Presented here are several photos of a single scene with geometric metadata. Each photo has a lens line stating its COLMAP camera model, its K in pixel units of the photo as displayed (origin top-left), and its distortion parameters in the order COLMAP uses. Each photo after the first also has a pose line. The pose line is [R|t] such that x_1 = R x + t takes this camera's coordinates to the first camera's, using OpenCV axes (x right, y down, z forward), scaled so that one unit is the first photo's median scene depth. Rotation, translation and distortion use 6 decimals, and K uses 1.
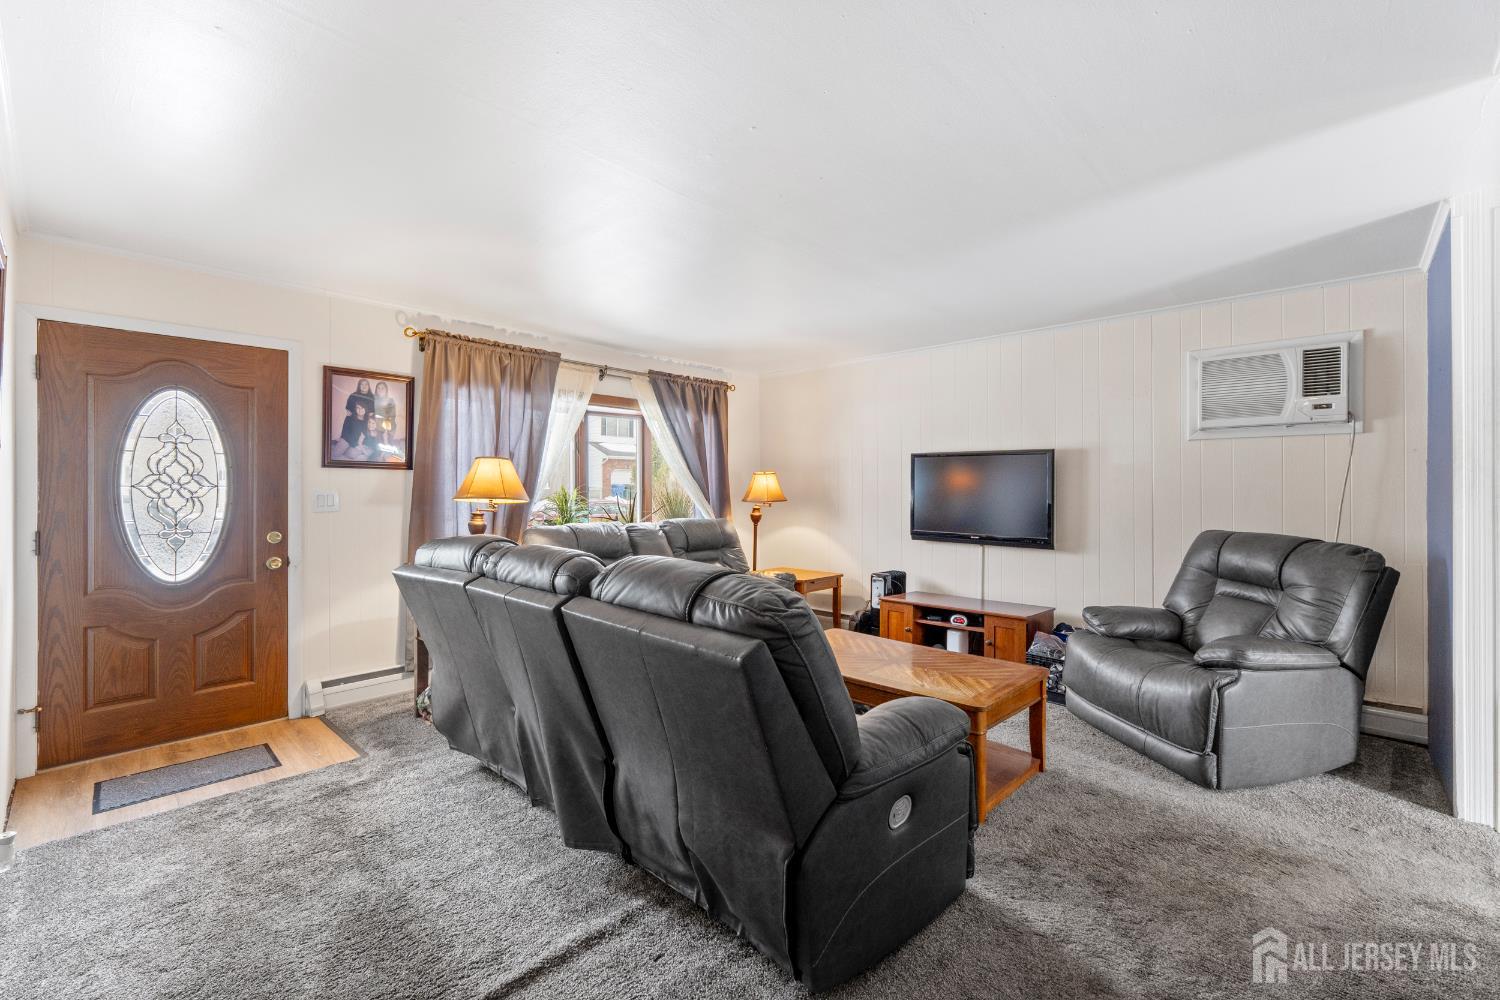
lens RADIAL K [[661.9, 0, 749.3], [0, 661.9, 492.9], [0, 0, 1]] dist [0.013248, -0.000050]
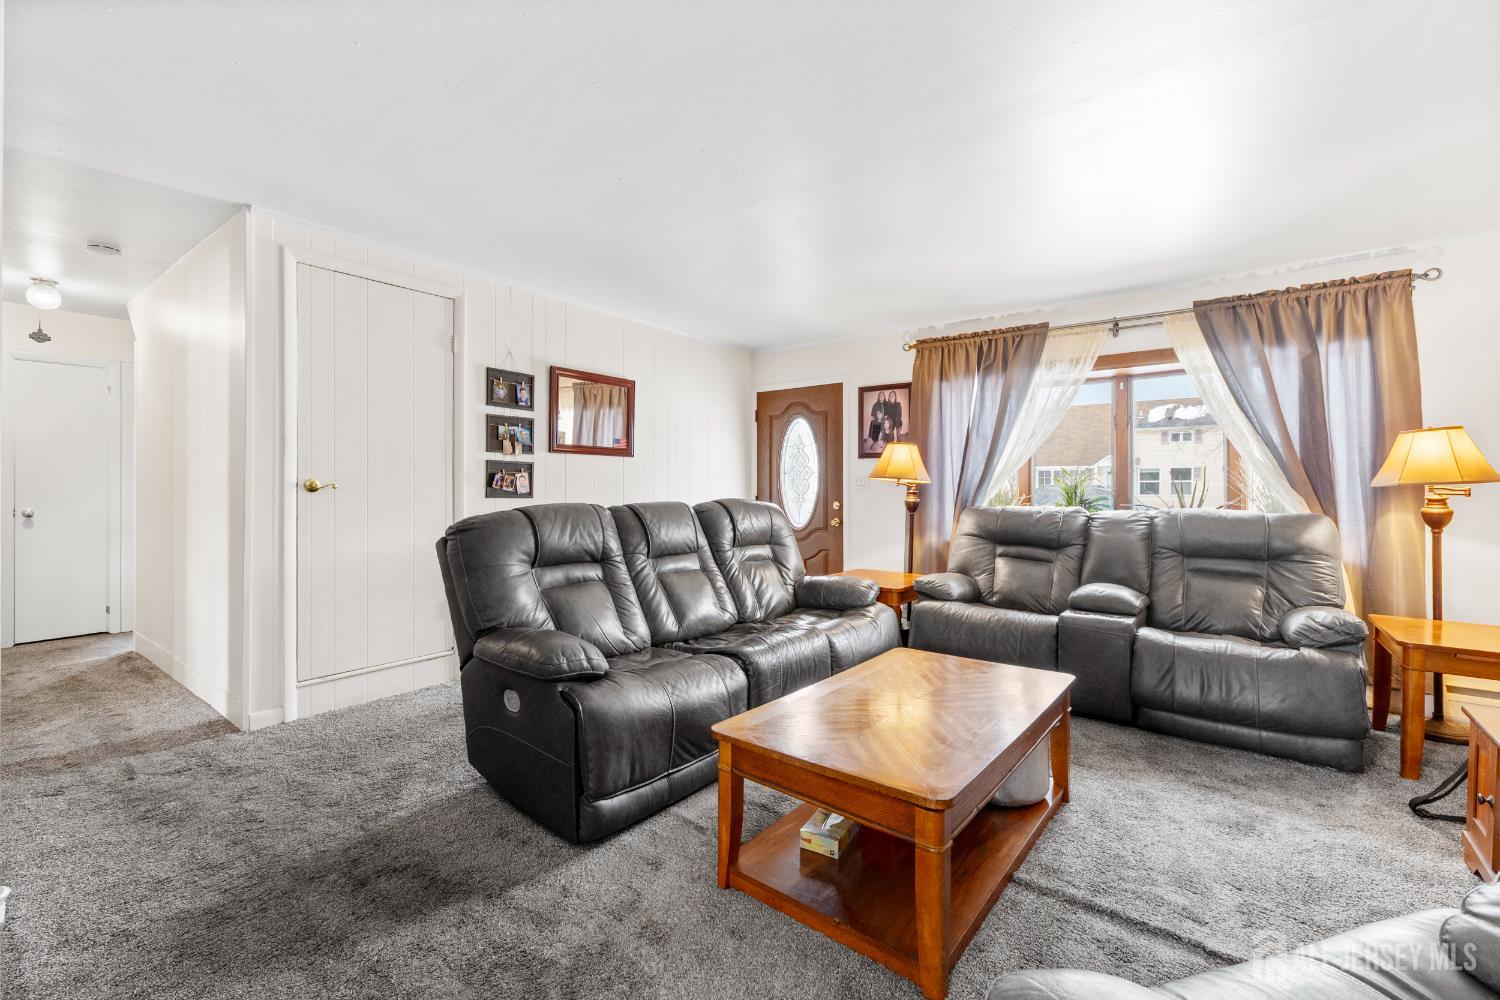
lens RADIAL K [[661.9, 0, 750.8], [0, 661.9, 487.9], [0, 0, 1]] dist [0.013248, -0.000050]
pose [[0.069760, -0.000736, -0.997564, 0.715292], [-0.005226, 0.999986, -0.001103, 0.025790], [0.997550, 0.005290, 0.069755, 0.624958]]
